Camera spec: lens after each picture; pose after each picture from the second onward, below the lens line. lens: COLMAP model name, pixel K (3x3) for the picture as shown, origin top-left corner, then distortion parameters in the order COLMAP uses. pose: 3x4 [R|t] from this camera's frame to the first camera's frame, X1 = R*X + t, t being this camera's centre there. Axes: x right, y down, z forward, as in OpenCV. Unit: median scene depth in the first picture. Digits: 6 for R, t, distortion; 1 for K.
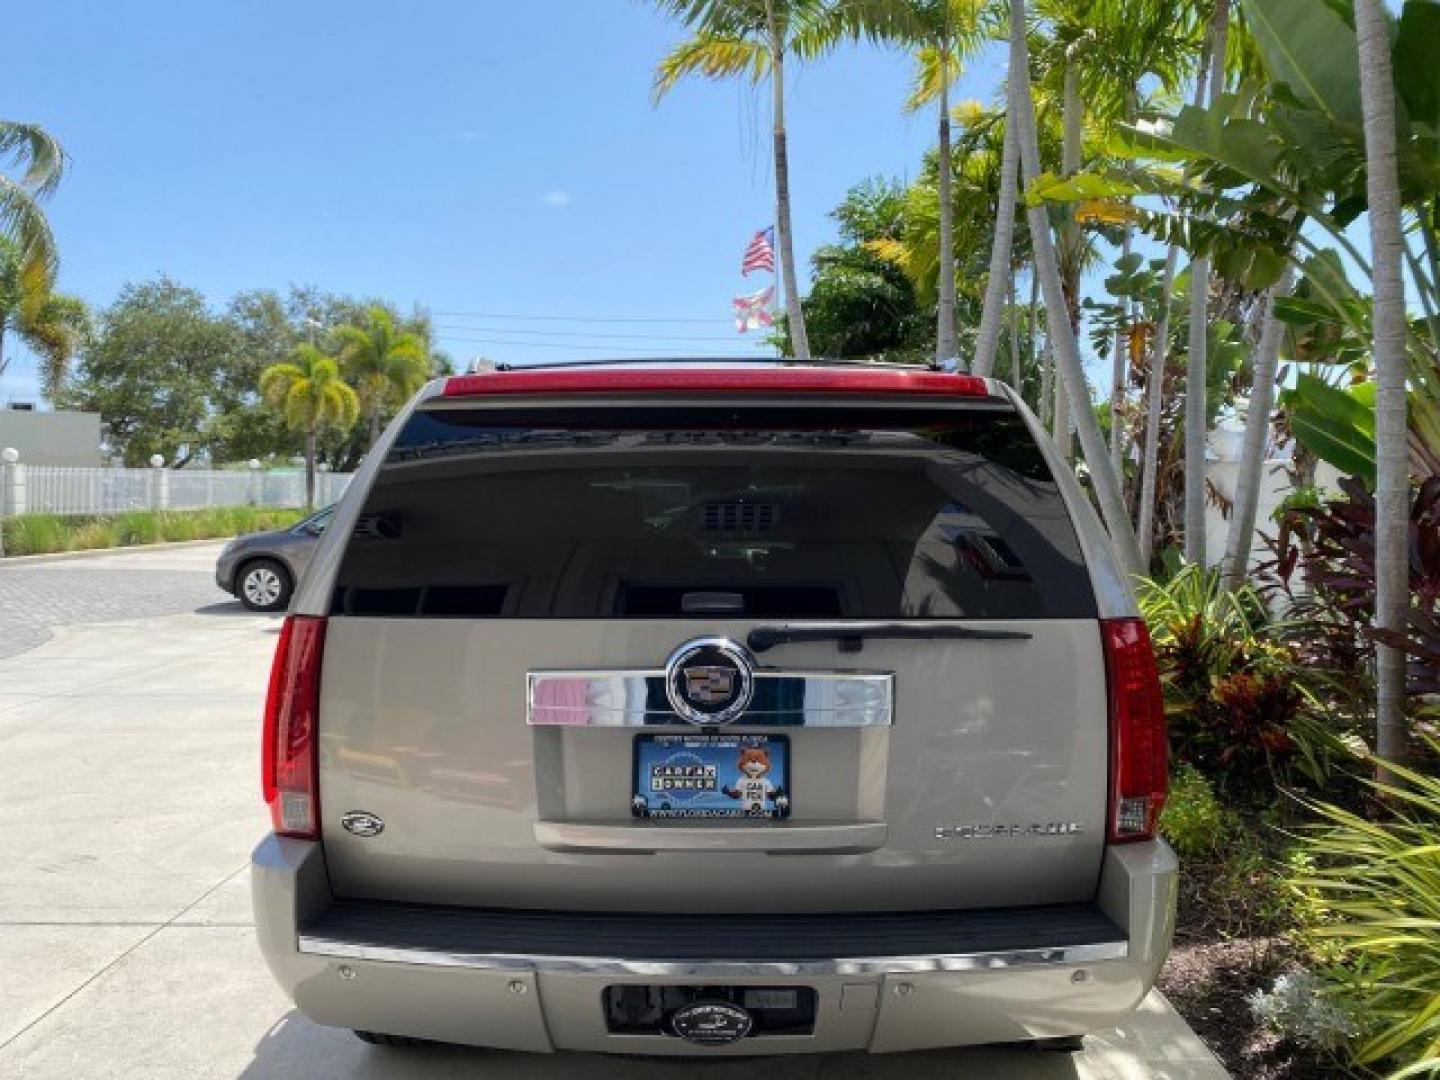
lens RADIAL K [[1123.6, 0, 716.1], [0, 1123.6, 537.5], [0, 0, 1]] dist [0.012598, -0.017472]
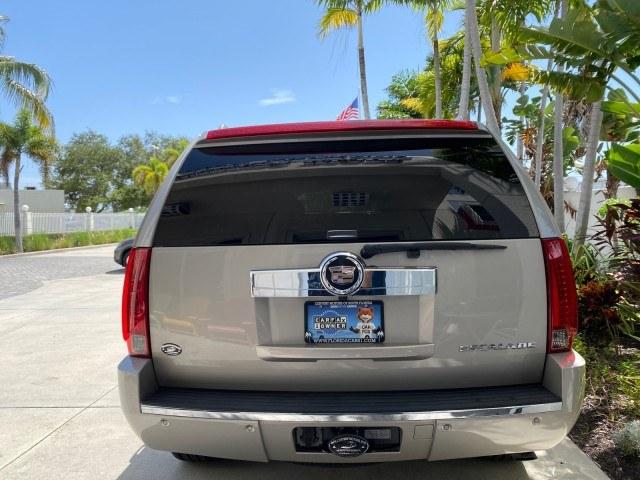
lens RADIAL K [[499.4, 0, 315.5], [0, 499.4, 240.0], [0, 0, 1]] dist [0.012598, -0.017472]
pose [[0.998904, -0.025586, -0.039190, -0.002444], [0.025626, 0.999671, 0.000518, 0.009642], [0.039164, -0.001522, 0.999232, 0.017260]]
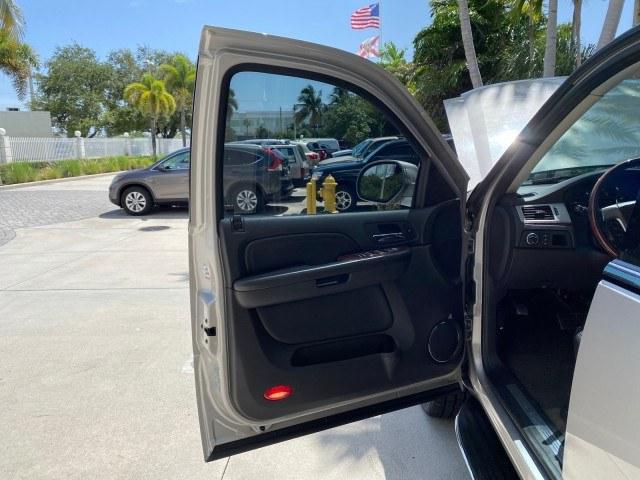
lens RADIAL K [[499.4, 0, 315.4], [0, 499.4, 241.1], [0, 0, 1]] dist [0.012598, -0.017472]
pose [[0.999095, -0.017553, -0.038749, -0.094165], [0.023139, 0.988598, 0.148791, -0.004849], [0.035696, -0.149553, 0.988109, 0.230179]]
